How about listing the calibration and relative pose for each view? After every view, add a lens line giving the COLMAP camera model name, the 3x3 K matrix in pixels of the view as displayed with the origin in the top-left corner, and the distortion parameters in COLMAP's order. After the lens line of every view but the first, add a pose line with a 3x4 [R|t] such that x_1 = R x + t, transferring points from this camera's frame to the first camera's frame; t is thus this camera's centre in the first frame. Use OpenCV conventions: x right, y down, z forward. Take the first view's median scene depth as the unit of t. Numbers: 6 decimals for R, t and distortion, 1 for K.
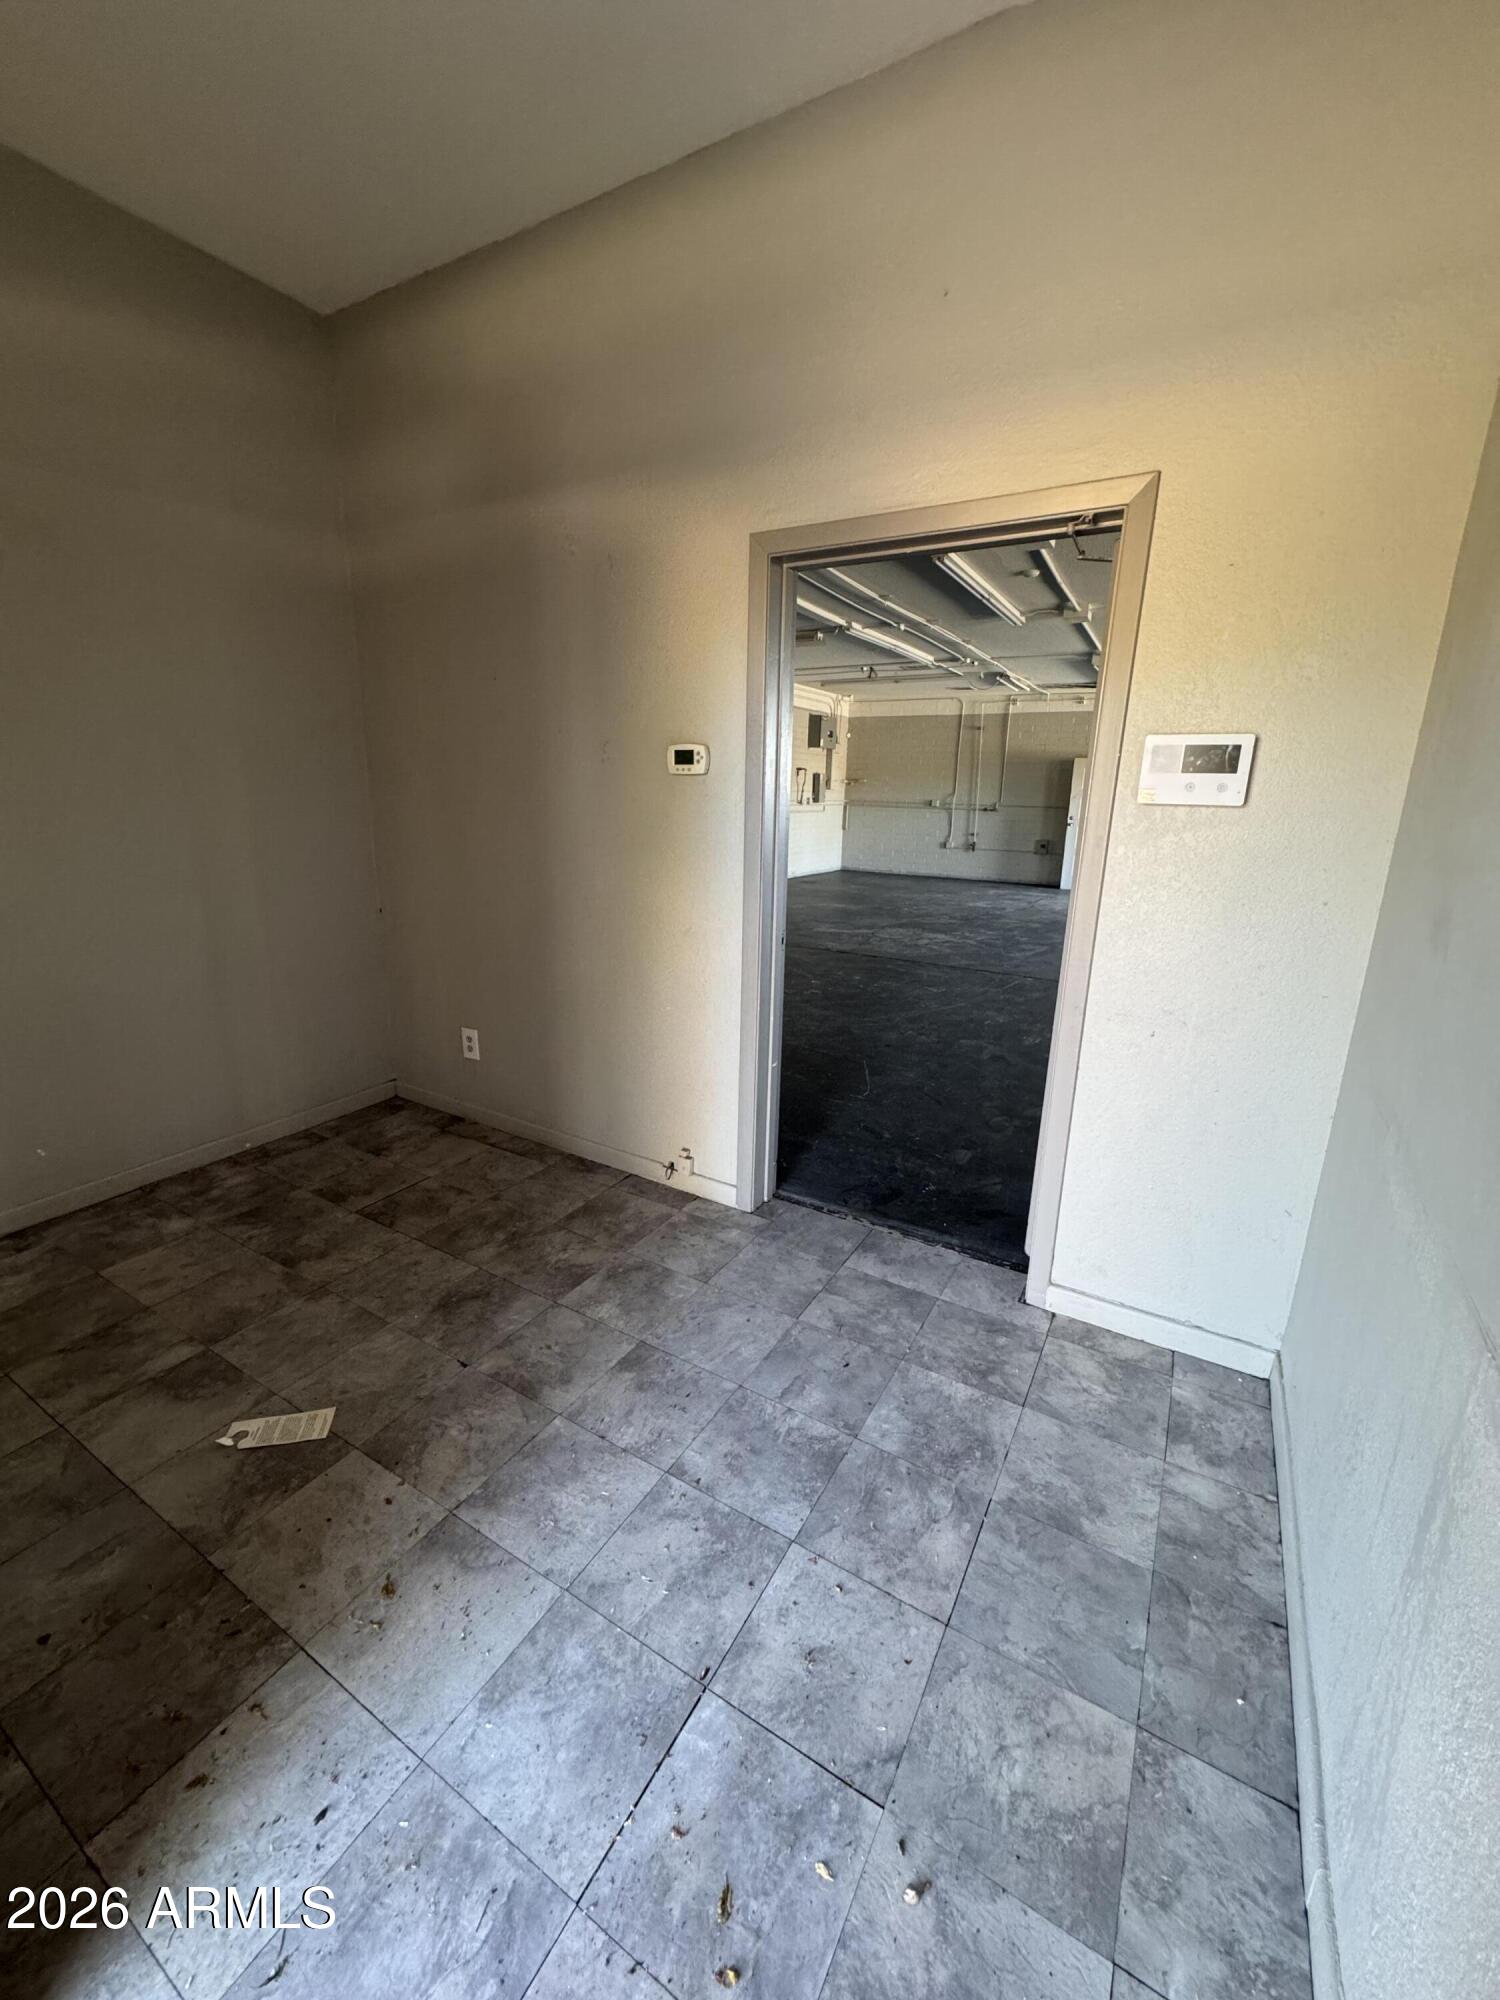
lens RADIAL K [[797.5, 0, 739.6], [0, 797.5, 1000.6], [0, 0, 1]] dist [0.001132, -0.000056]
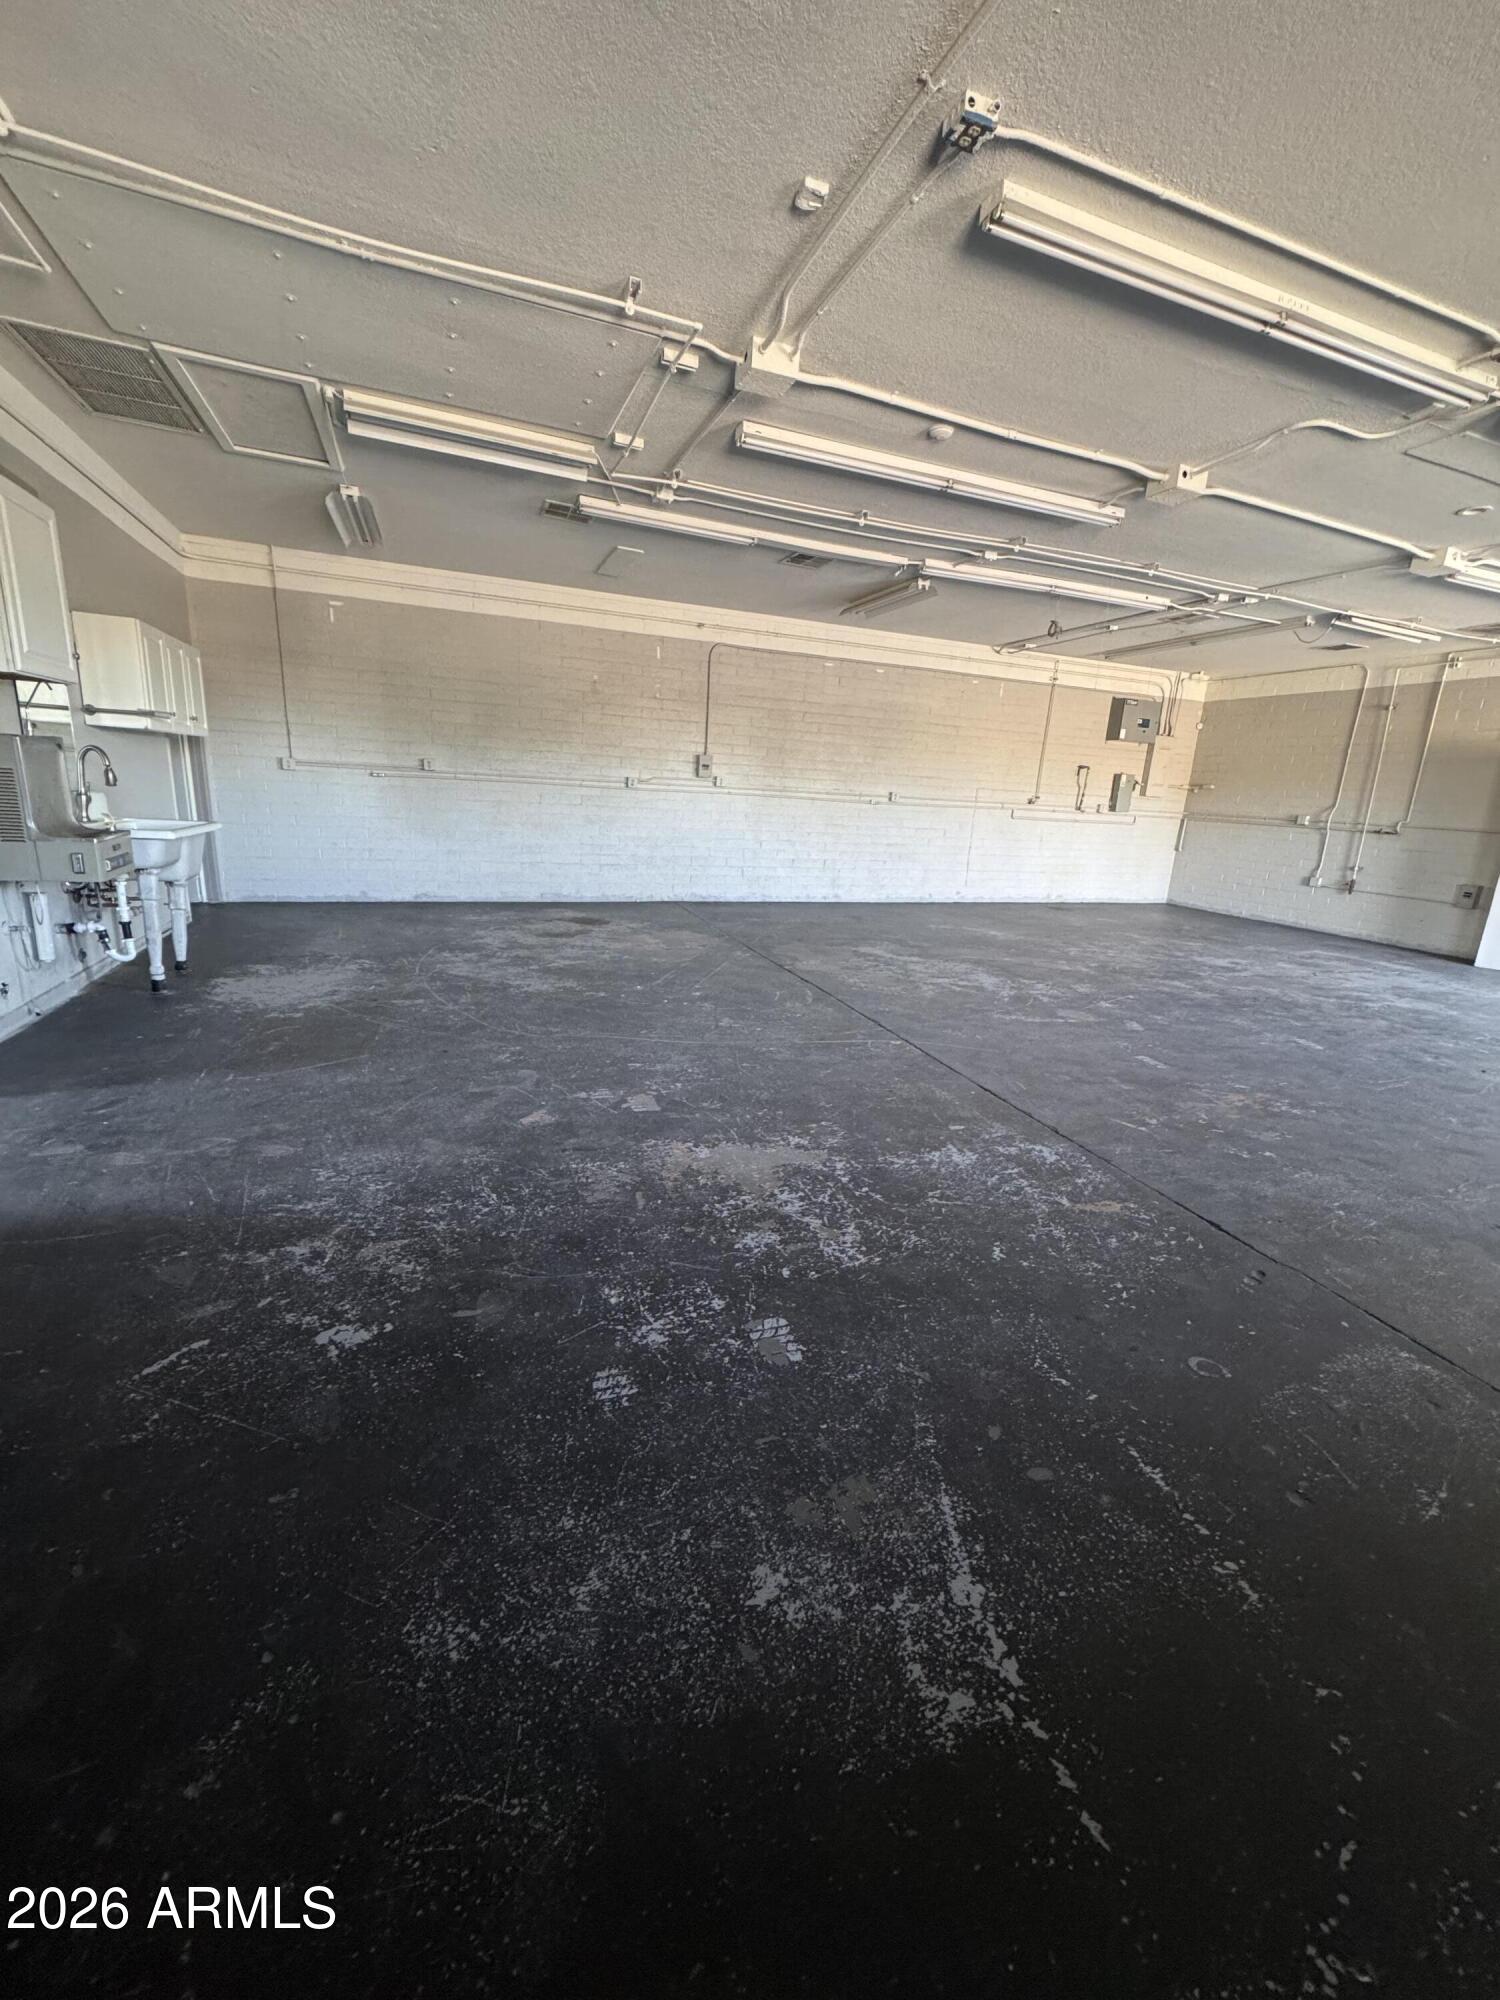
lens RADIAL K [[797.5, 0, 747.1], [0, 797.5, 993.6], [0, 0, 1]] dist [0.001132, -0.000056]
pose [[0.779750, 0.176990, -0.600554, 0.322061], [-0.195878, 0.980021, 0.034499, -0.032146], [0.594661, 0.090734, 0.798840, 0.187248]]
